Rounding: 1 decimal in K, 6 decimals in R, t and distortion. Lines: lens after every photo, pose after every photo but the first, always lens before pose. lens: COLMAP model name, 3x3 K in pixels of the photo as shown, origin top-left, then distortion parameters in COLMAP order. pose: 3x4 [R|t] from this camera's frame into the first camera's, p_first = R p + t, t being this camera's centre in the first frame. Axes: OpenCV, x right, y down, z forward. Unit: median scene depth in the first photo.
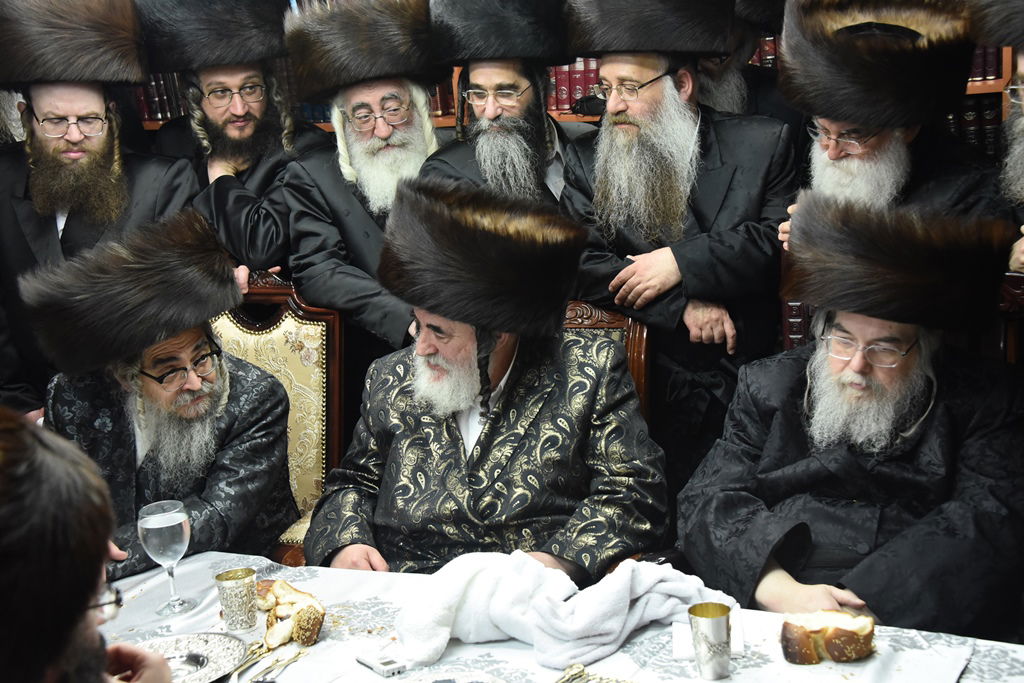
lens RADIAL K [[1878.1, 0, 506.1], [0, 1878.1, 360.8], [0, 0, 1]] dist [0.488026, 0.000000]
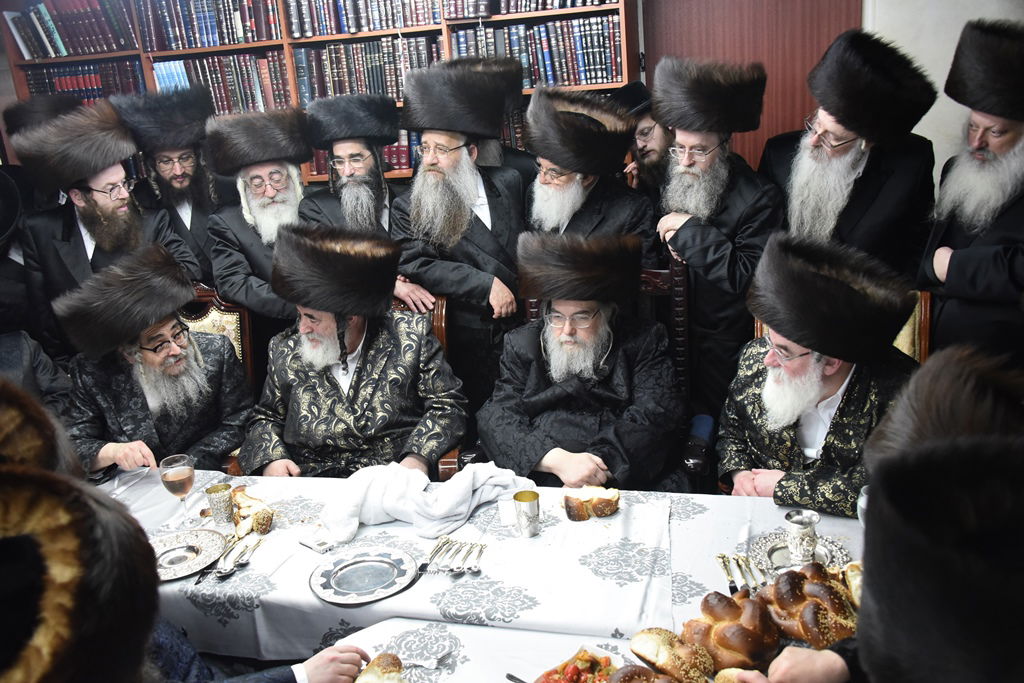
lens RADIAL K [[1019.5, 0, 513.3], [0, 1019.5, 333.0], [0, 0, 1]] dist [-0.037136, 0.000000]
pose [[0.971386, -0.055547, 0.230919, -0.090629], [0.044334, 0.997585, 0.053469, -0.050955], [-0.233331, -0.041702, 0.971503, 0.157247]]
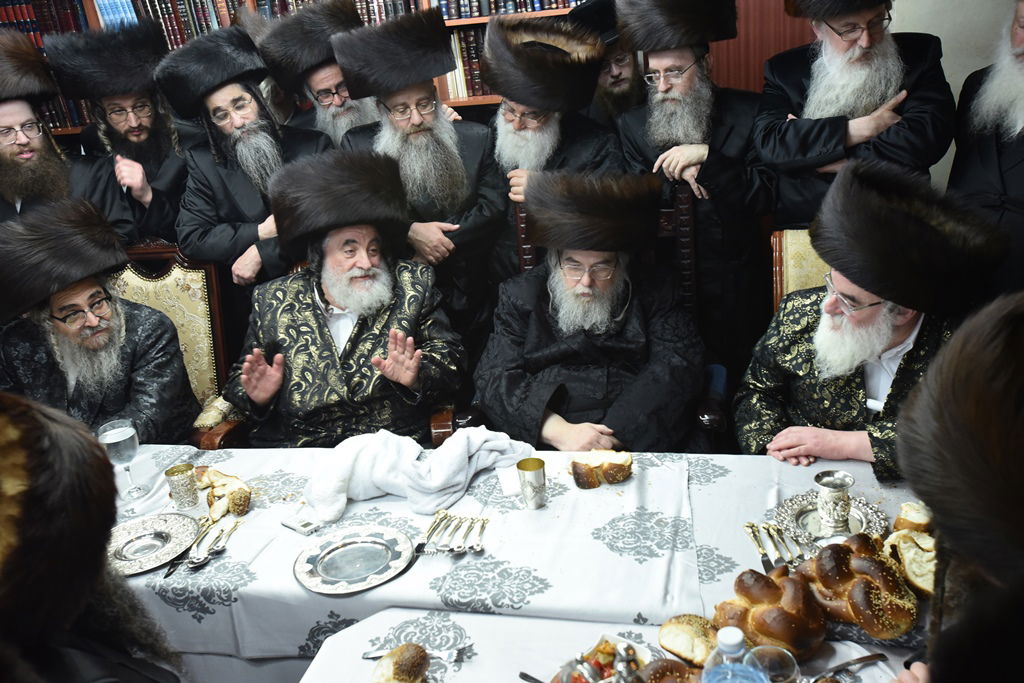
lens RADIAL K [[1024.7, 0, 512.3], [0, 1024.7, 341.2], [0, 0, 1]] dist [0.037702, 0.000000]
pose [[0.965160, -0.100673, 0.241518, -0.083176], [0.073977, 0.990351, 0.117183, -0.053297], [-0.250984, -0.095234, 0.963295, 0.236194]]
